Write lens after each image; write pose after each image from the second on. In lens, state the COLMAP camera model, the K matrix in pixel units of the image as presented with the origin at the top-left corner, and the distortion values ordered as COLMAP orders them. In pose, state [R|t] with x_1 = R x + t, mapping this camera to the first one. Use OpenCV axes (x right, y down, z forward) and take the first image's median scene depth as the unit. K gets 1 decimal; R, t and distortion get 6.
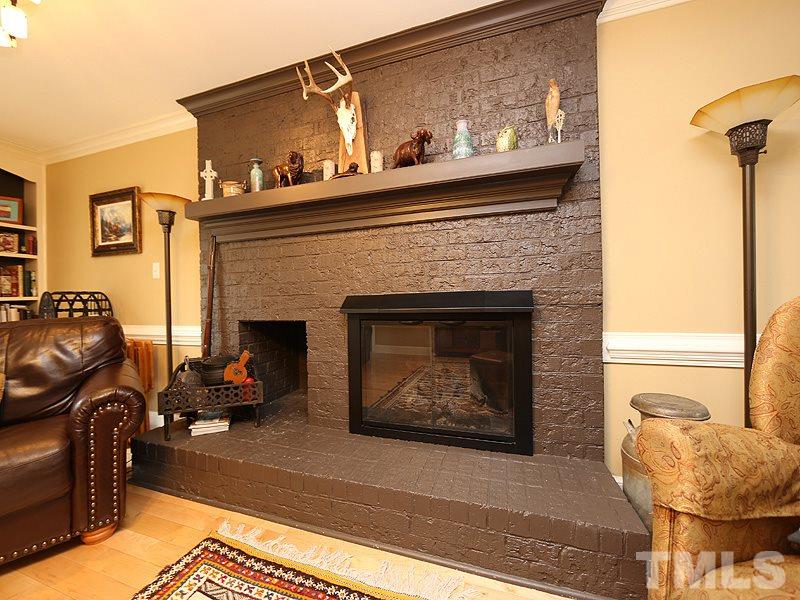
lens RADIAL K [[318.6, 0, 394.3], [0, 318.6, 298.4], [0, 0, 1]] dist [-0.003215, 0.000143]
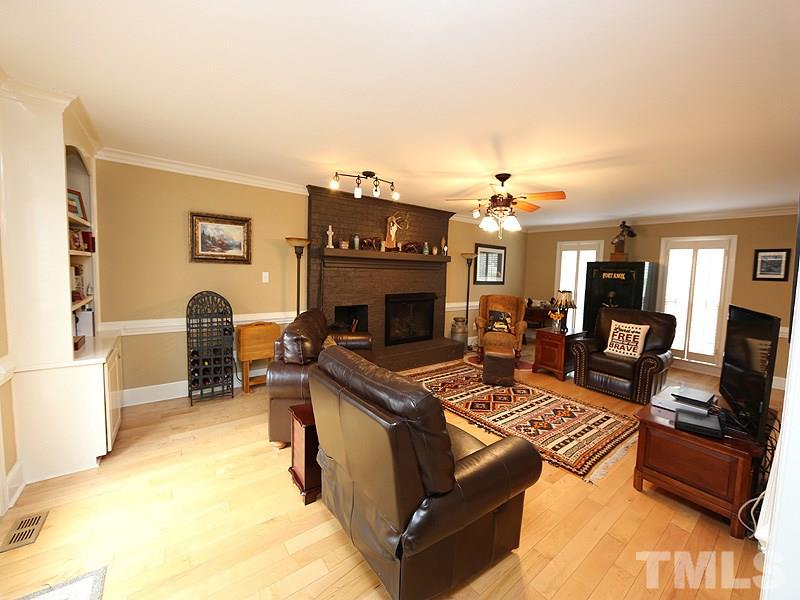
lens RADIAL K [[318.6, 0, 398.9], [0, 318.6, 294.0], [0, 0, 1]] dist [-0.003215, 0.000143]
pose [[0.542295, -0.028380, 0.839708, -1.918919], [-0.042185, 0.997249, 0.060949, -0.145849], [-0.839128, -0.068476, 0.539606, -0.410338]]
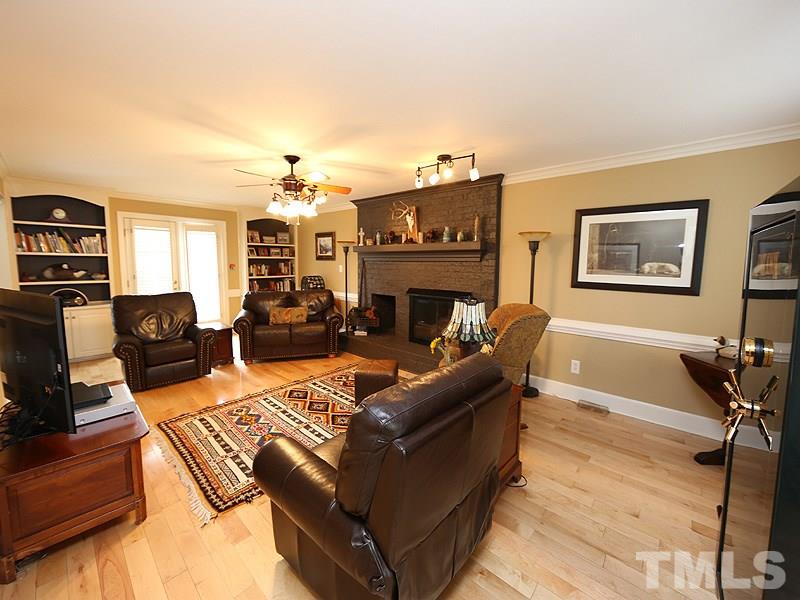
lens RADIAL K [[318.6, 0, 398.8], [0, 318.6, 297.4], [0, 0, 1]] dist [-0.003215, 0.000143]
pose [[0.922209, 0.074681, -0.379413, 0.625056], [-0.029699, 0.991955, 0.123061, -0.203854], [0.385550, -0.102220, 0.917007, -1.145150]]
